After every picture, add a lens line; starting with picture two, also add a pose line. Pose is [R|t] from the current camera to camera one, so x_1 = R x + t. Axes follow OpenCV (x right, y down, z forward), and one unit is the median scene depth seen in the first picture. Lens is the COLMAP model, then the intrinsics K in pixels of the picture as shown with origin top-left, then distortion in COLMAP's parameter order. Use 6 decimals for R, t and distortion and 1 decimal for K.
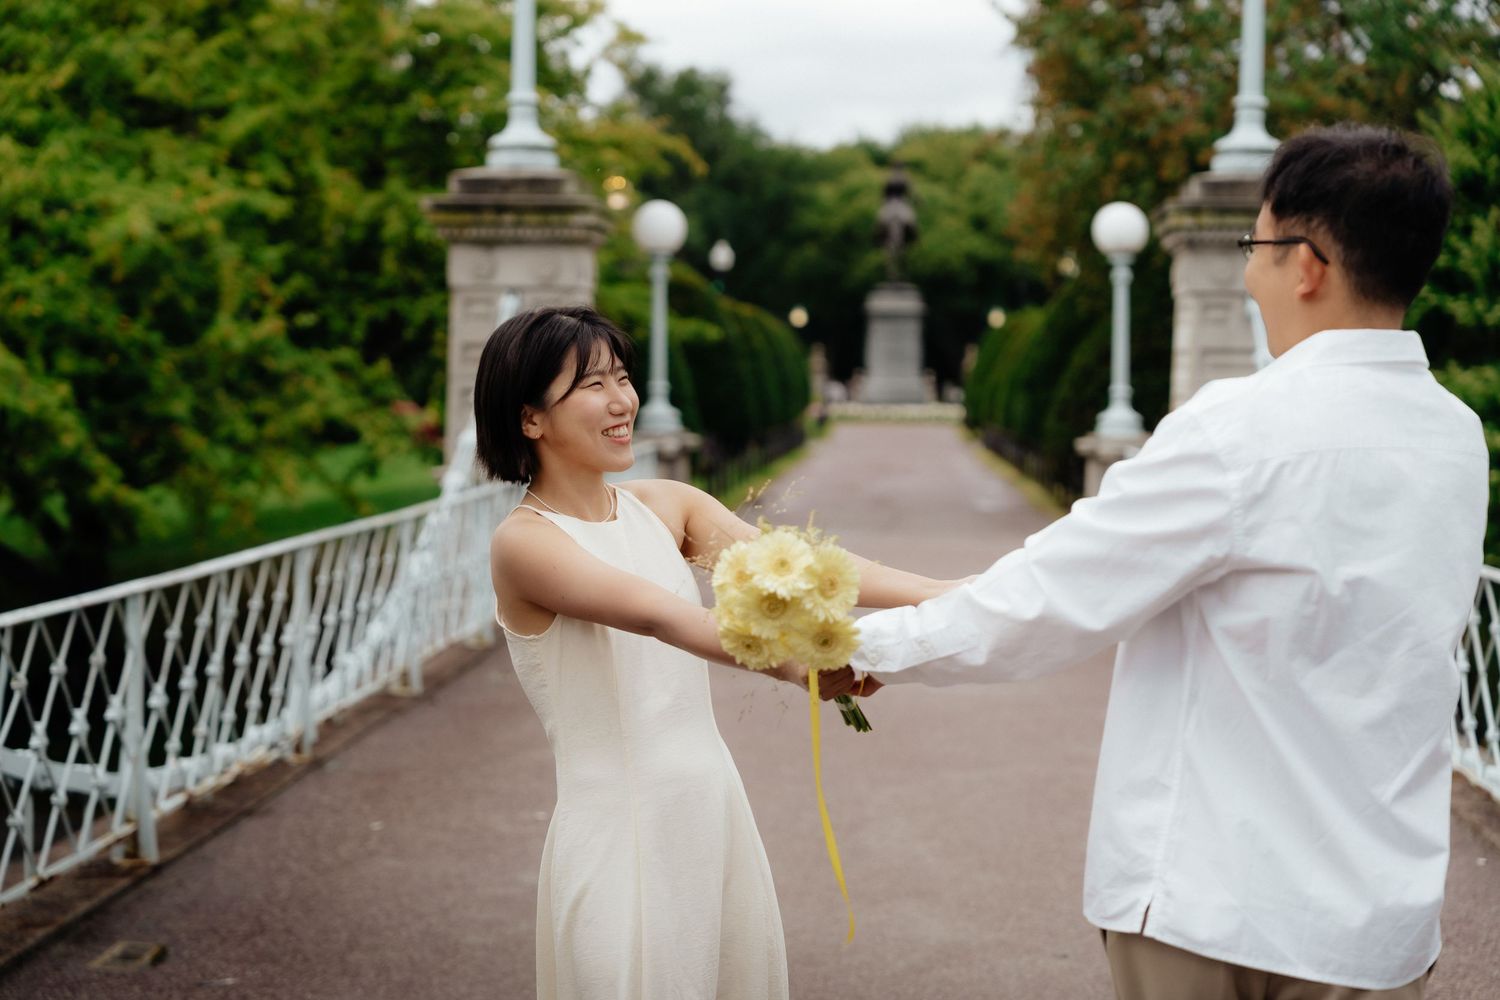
lens RADIAL K [[2868.6, 0, 749.3], [0, 2868.6, 550.9], [0, 0, 1]] dist [0.152352, -1.326218]
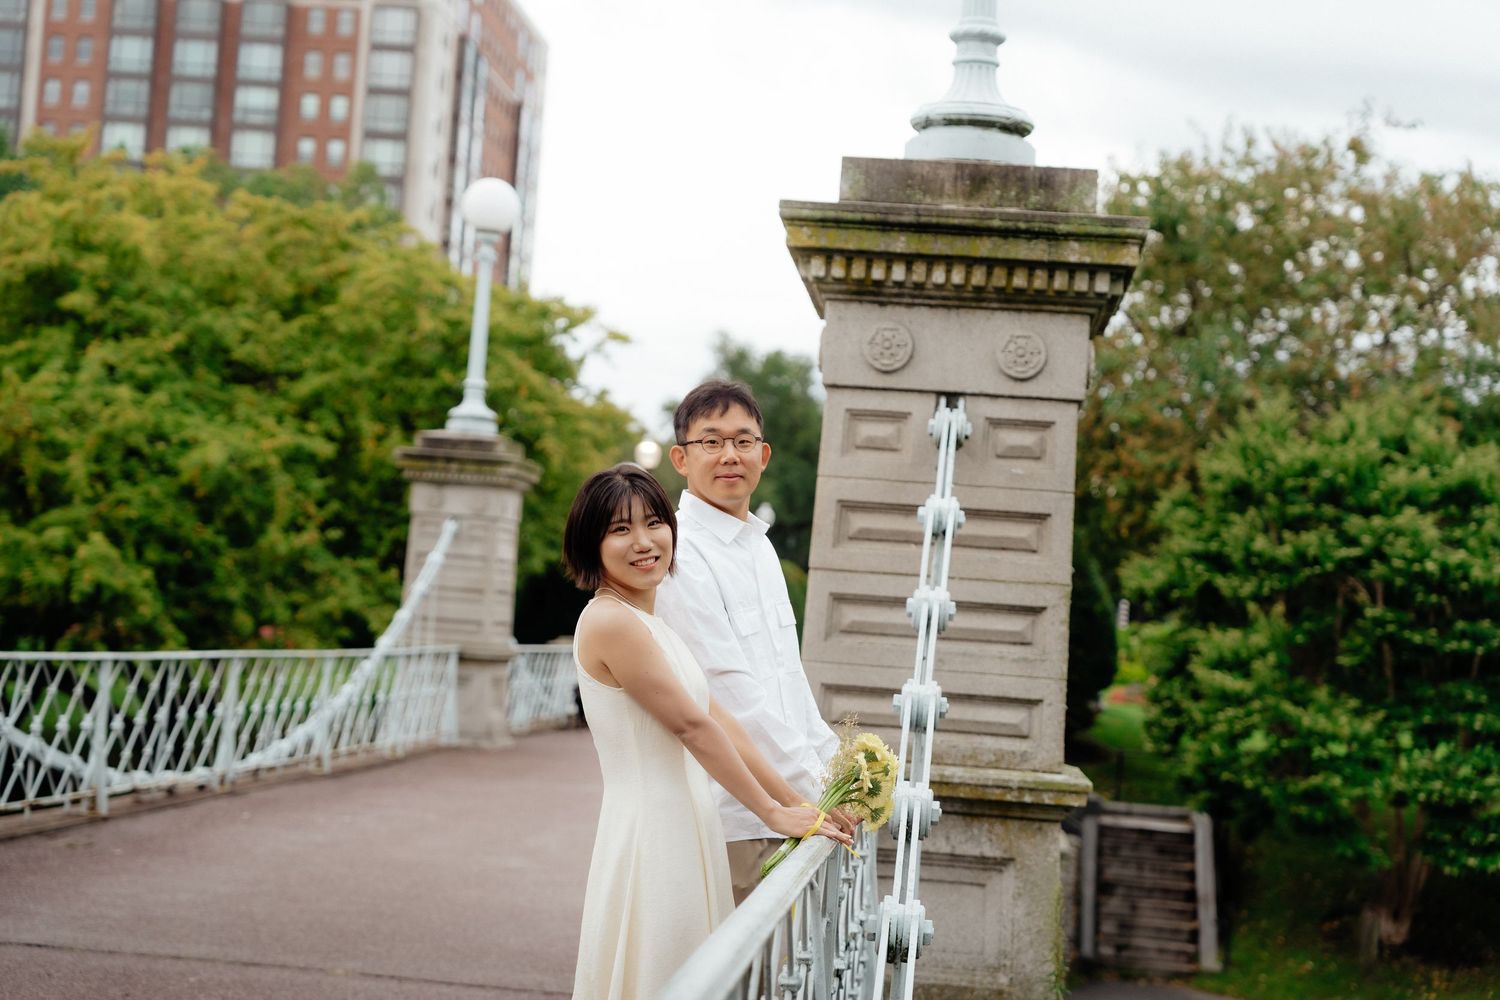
lens RADIAL K [[2686.2, 0, 750.0], [0, 2686.2, 500.0], [0, 0, 1]] dist [0.026034, 0.019241]
pose [[0.997186, 0.062450, -0.041467, 0.086485], [-0.066599, 0.991955, -0.107656, 0.024674], [0.034411, 0.110114, 0.993323, -0.226796]]
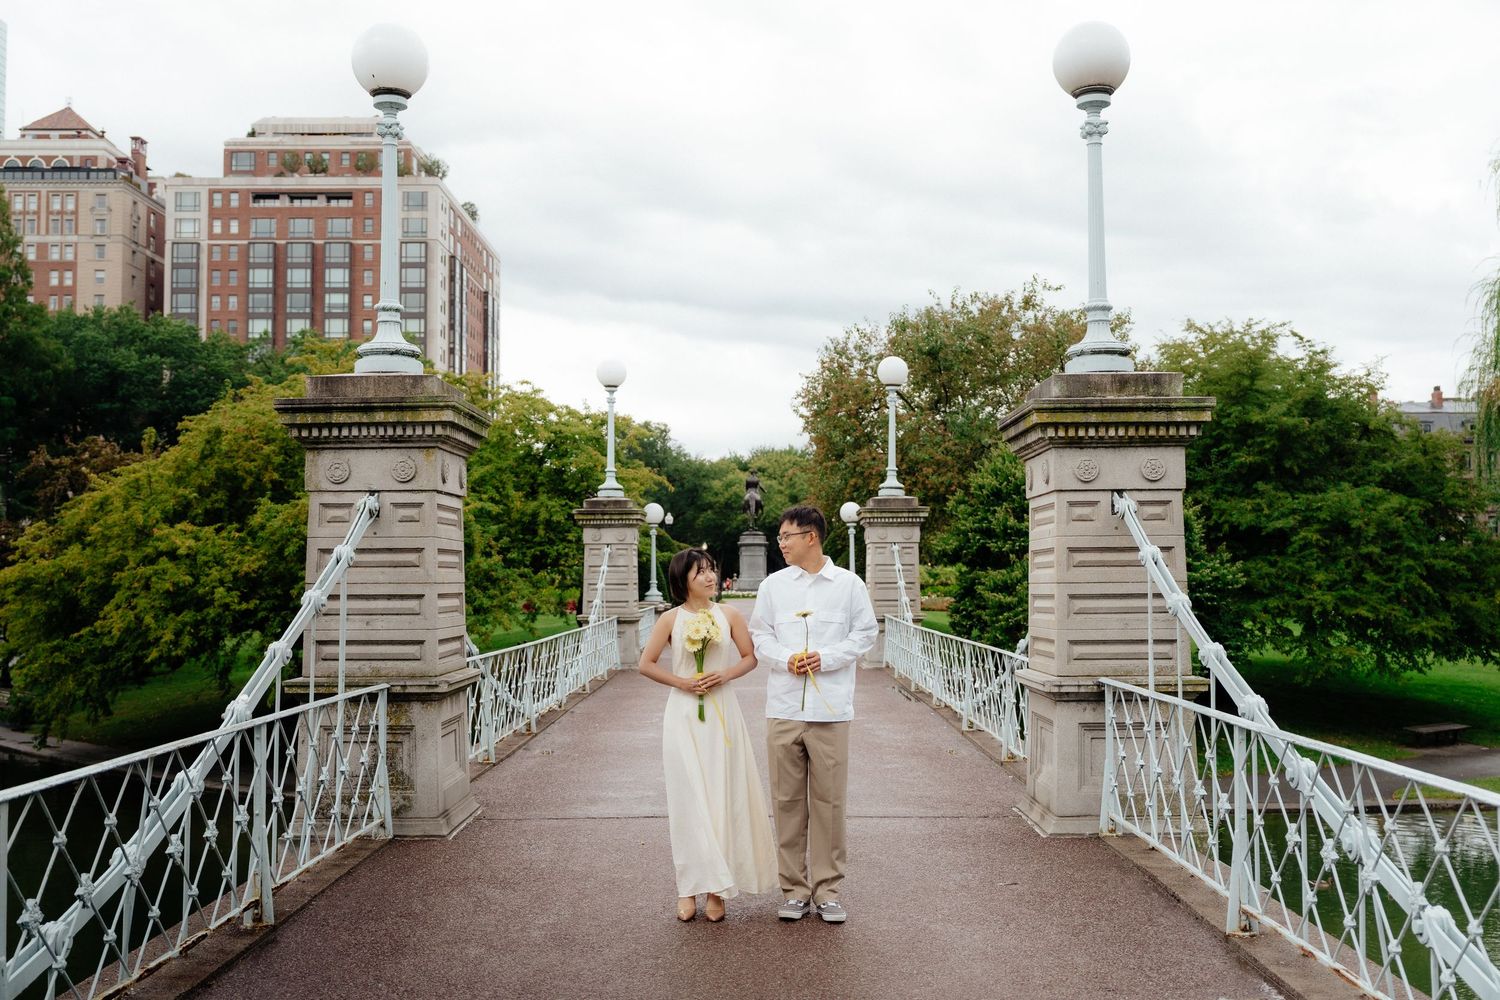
lens RADIAL K [[1533.5, 0, 725.5], [0, 1533.5, 500.8], [0, 0, 1]] dist [0.003506, 0.007075]
pose [[0.999344, -0.012295, 0.034055, -0.017819], [0.015962, 0.993850, -0.109582, 0.016509], [-0.032499, 0.110053, 0.993394, -0.272852]]
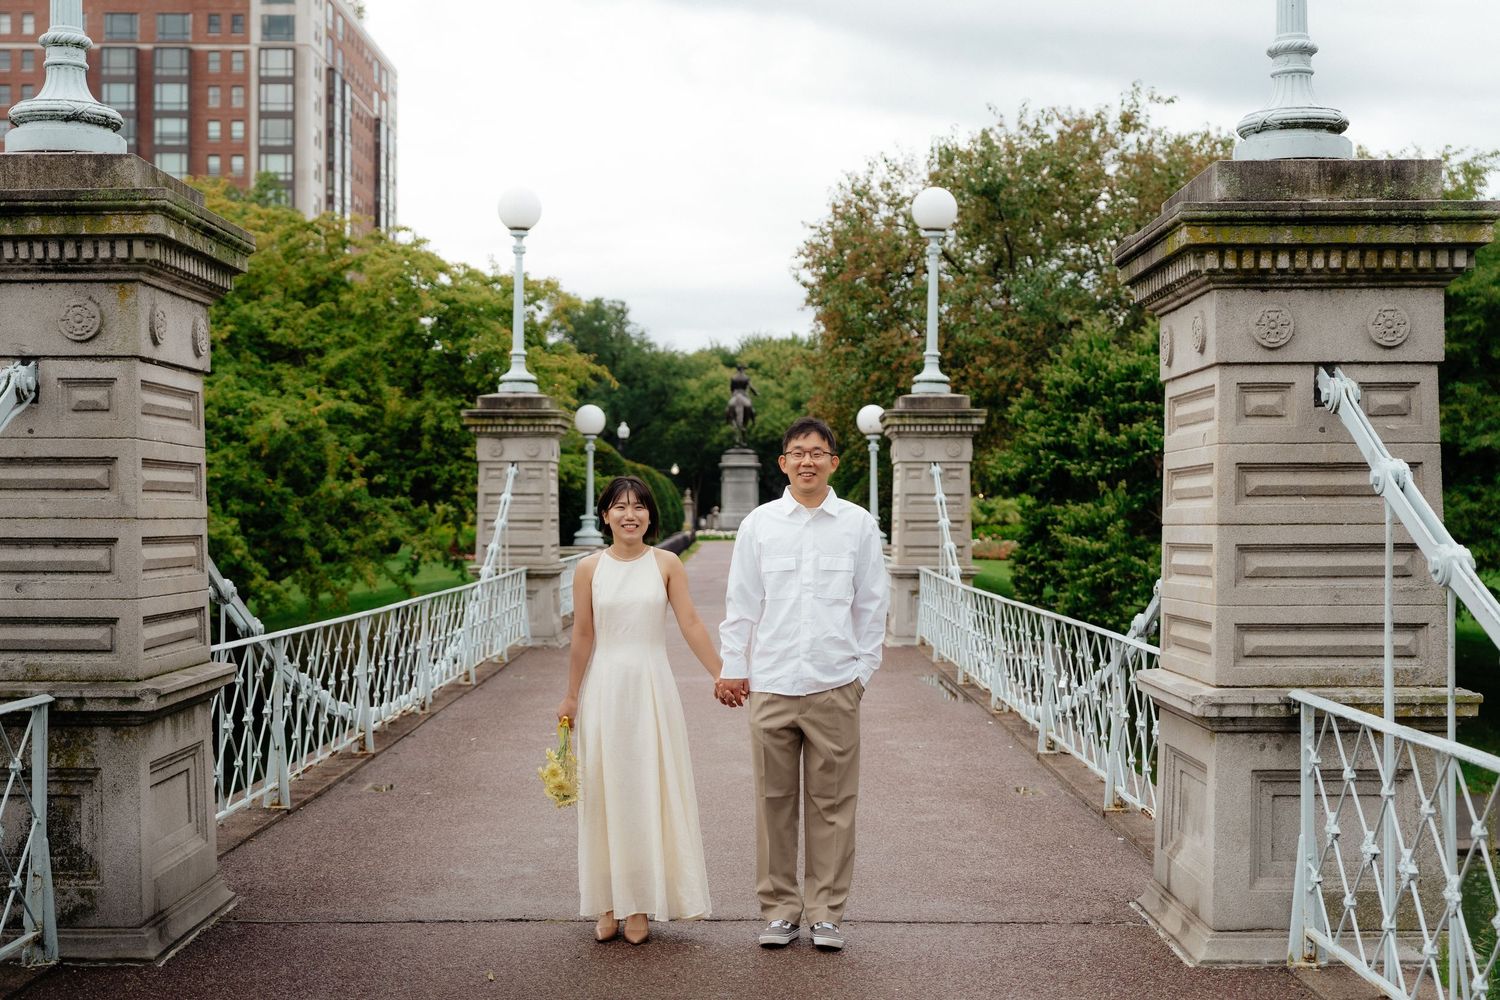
lens RADIAL K [[2048.5, 0, 750.0], [0, 2048.5, 500.0], [0, 0, 1]] dist [0.016823, 0.003170]
pose [[0.998504, -0.007979, 0.054090, -0.004904], [0.011521, 0.997787, -0.065490, 0.011104], [-0.053448, 0.066016, 0.996386, -0.180181]]
